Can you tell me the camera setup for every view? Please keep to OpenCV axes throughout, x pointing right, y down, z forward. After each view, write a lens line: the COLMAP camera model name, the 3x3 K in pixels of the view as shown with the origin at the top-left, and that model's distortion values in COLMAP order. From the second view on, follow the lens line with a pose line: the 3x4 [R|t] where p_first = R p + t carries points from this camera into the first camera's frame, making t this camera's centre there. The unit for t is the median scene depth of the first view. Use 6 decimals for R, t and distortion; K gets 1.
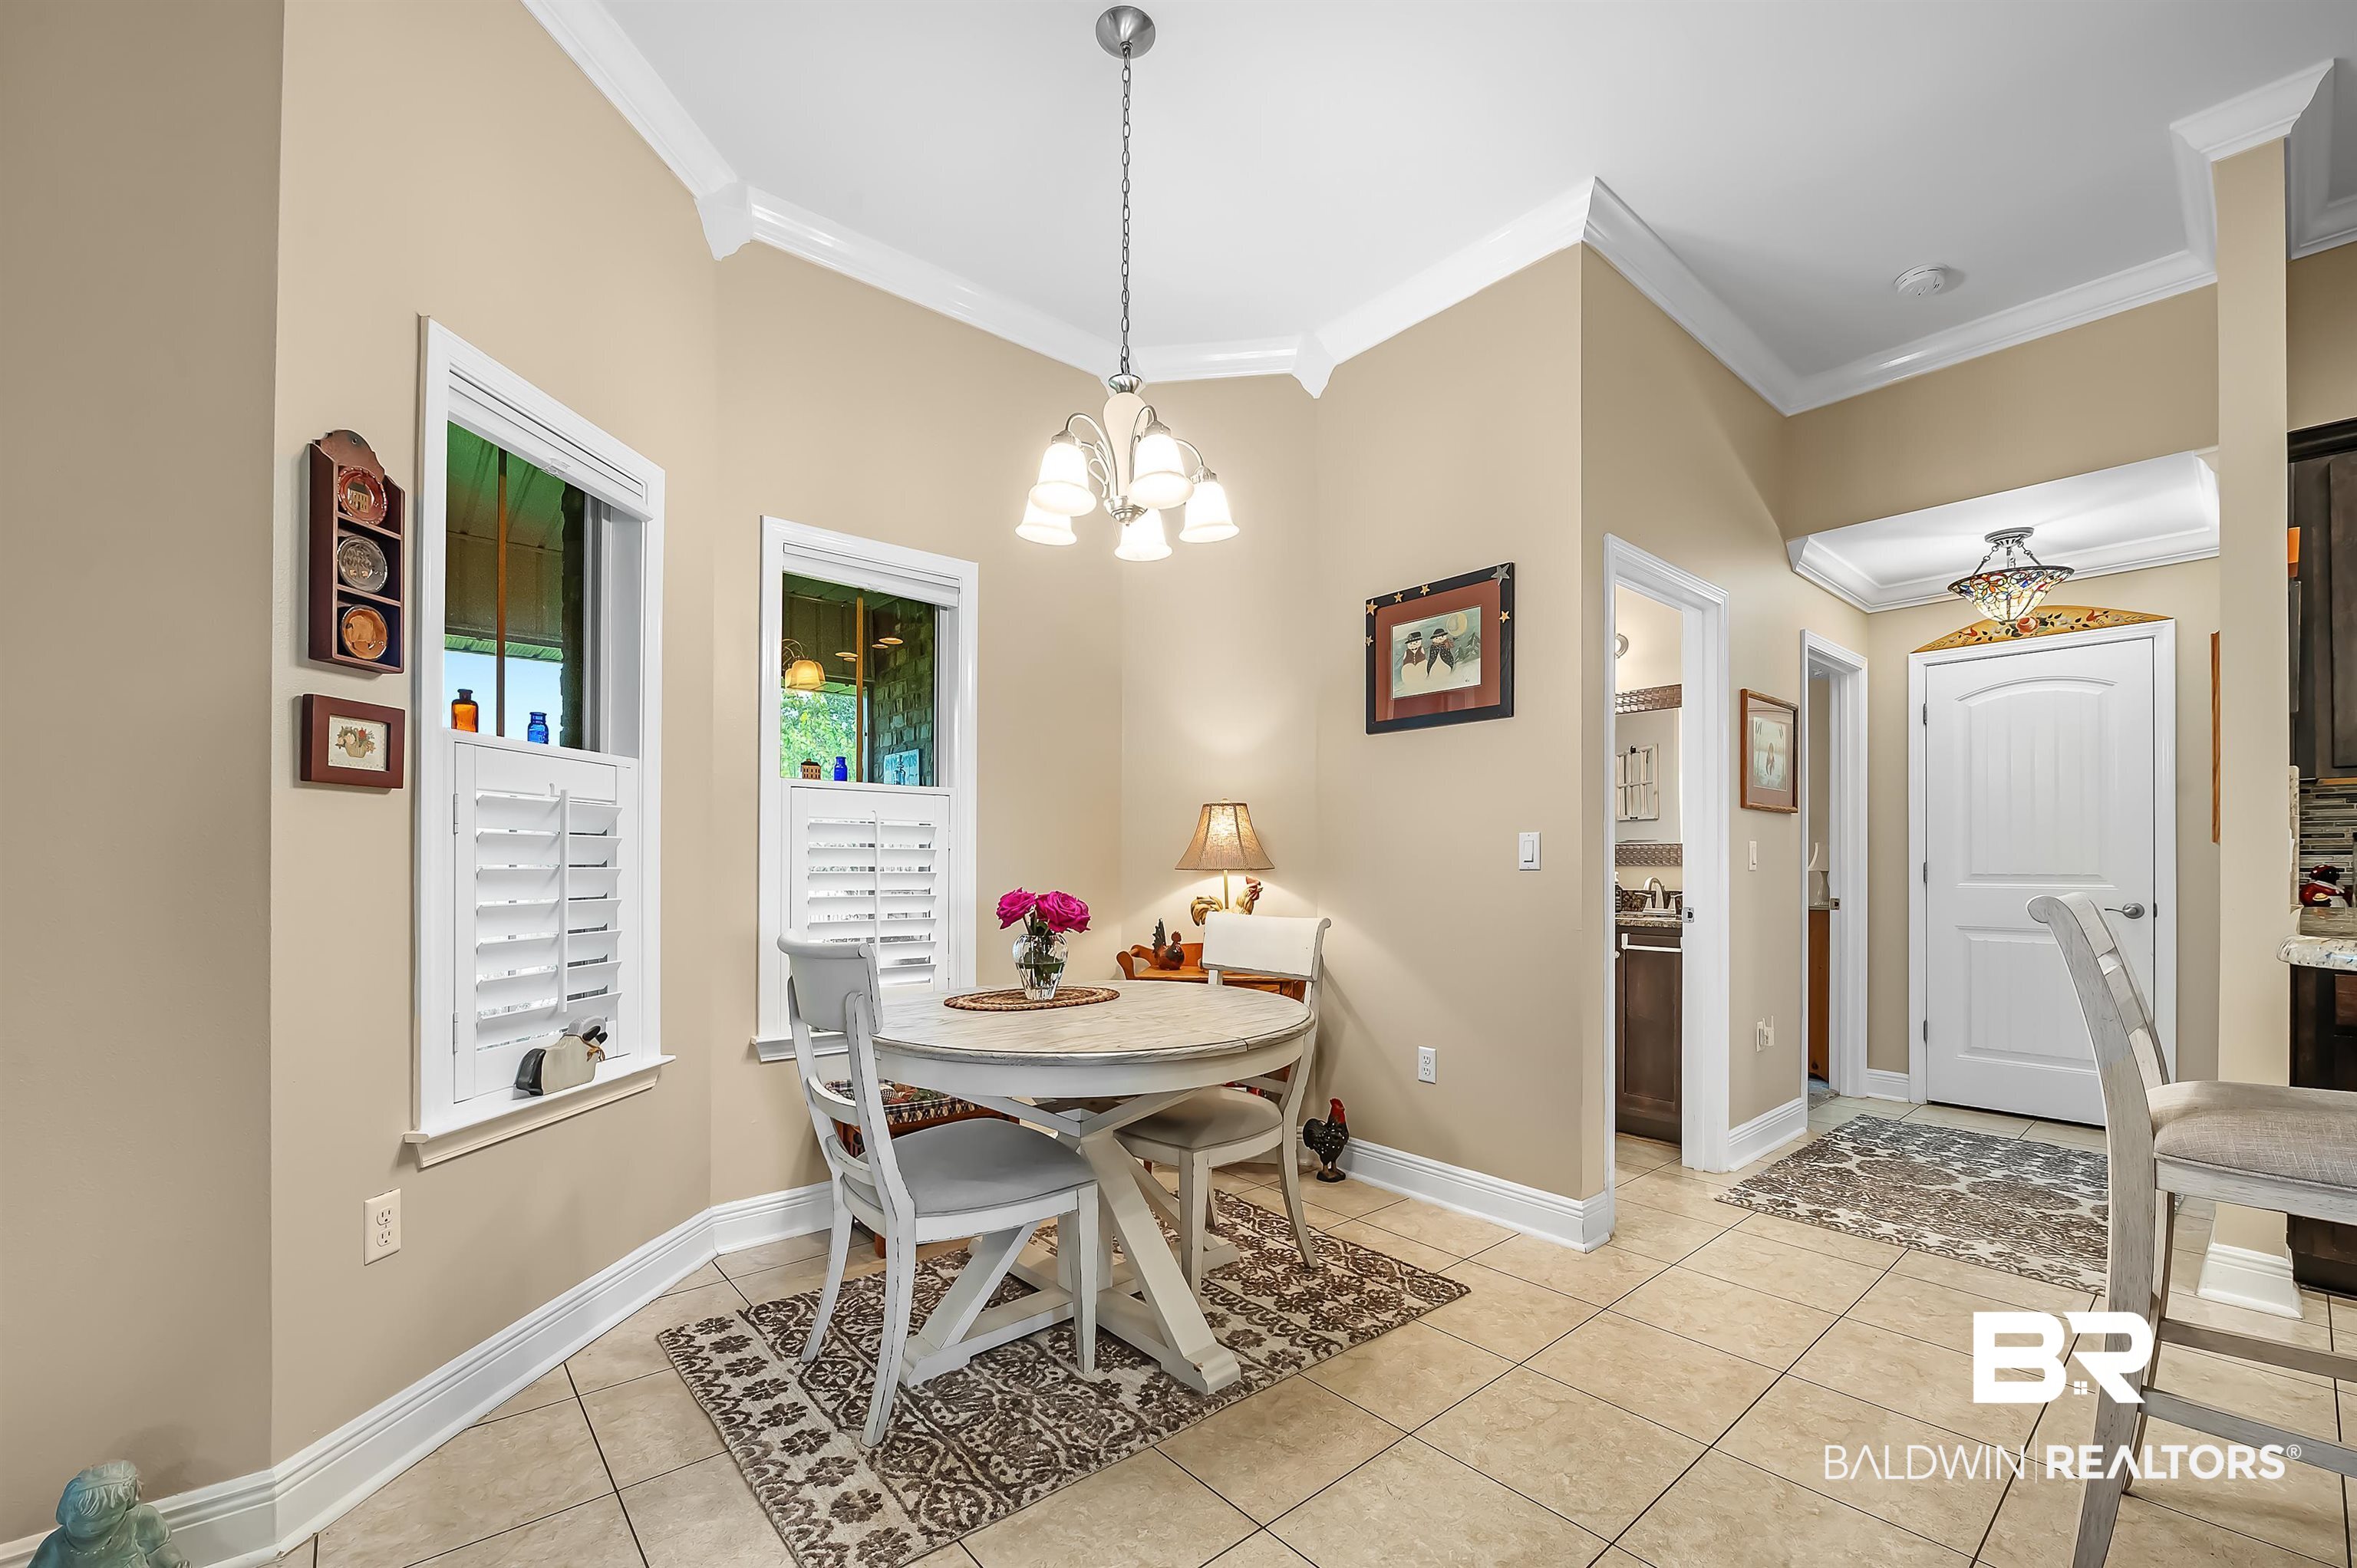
lens RADIAL K [[965.6, 0, 1198.6], [0, 965.6, 864.6], [0, 0, 1]] dist [-0.007299, -0.001188]
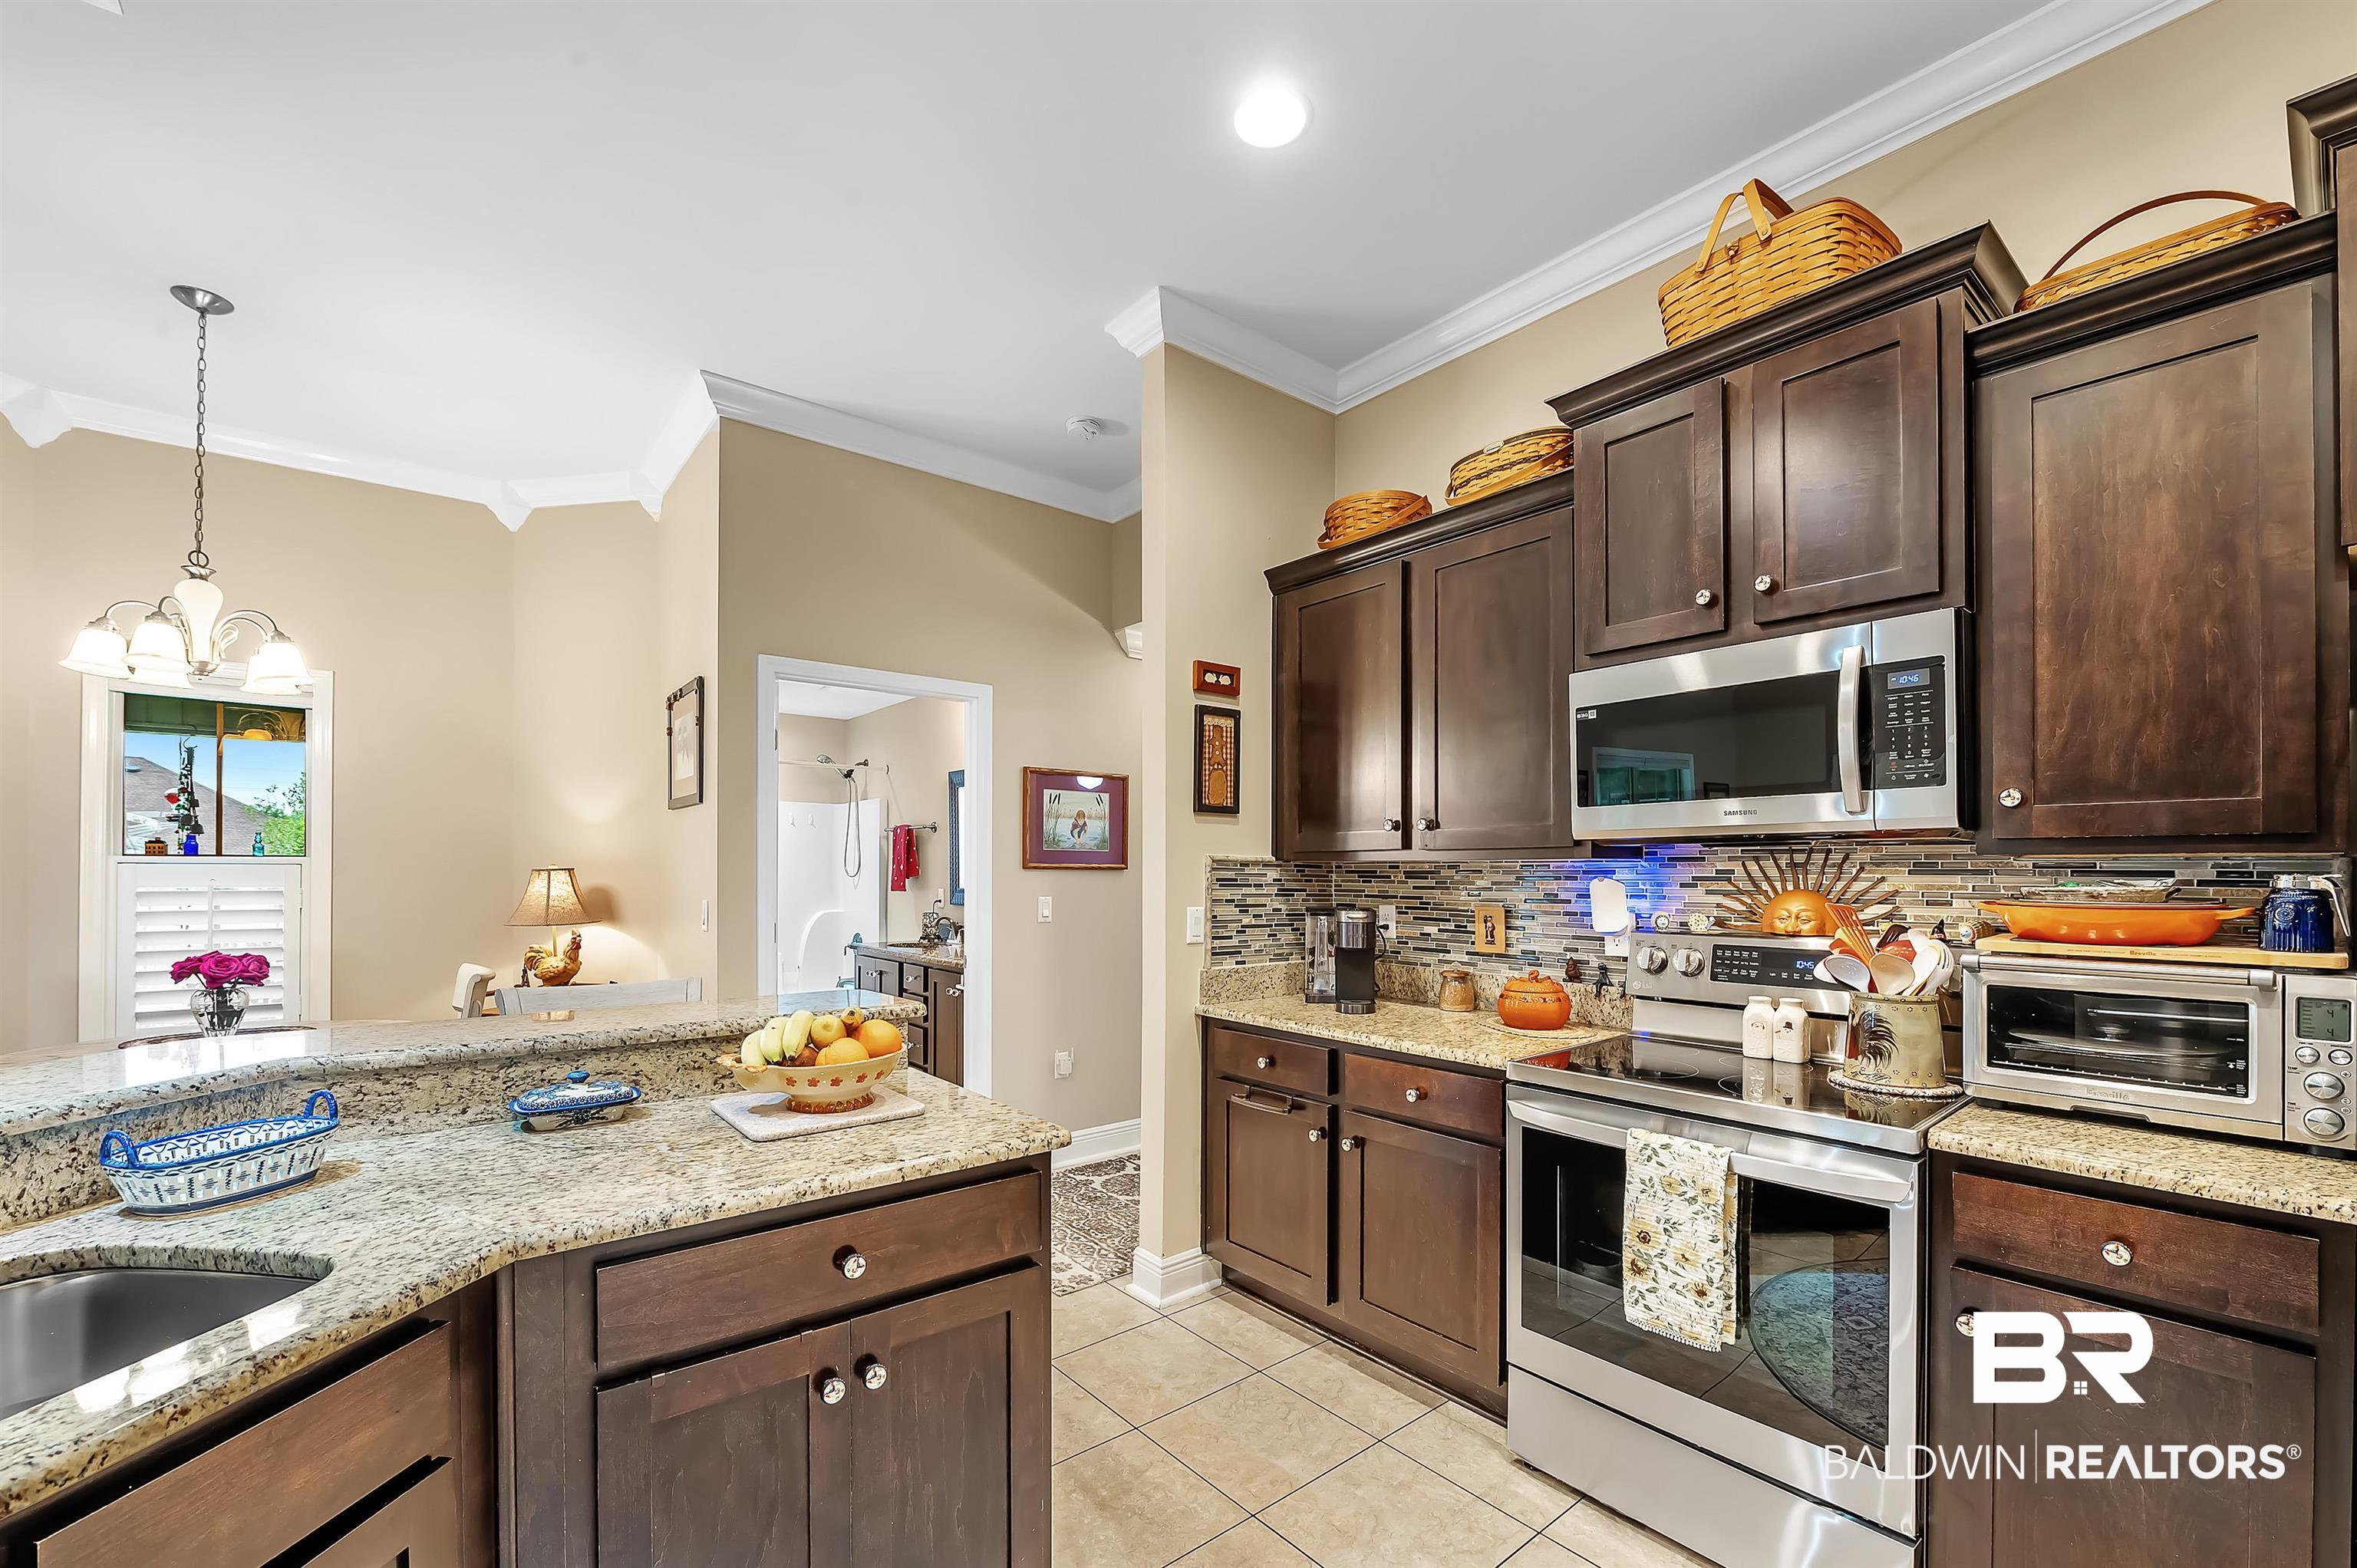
lens RADIAL K [[965.6, 0, 1188.2], [0, 965.6, 867.2], [0, 0, 1]] dist [-0.007299, -0.001188]
pose [[0.999588, -0.000649, -0.028708, 0.997576], [0.000571, 0.999996, -0.002712, -0.071984], [0.028709, 0.002694, 0.999584, -0.192366]]
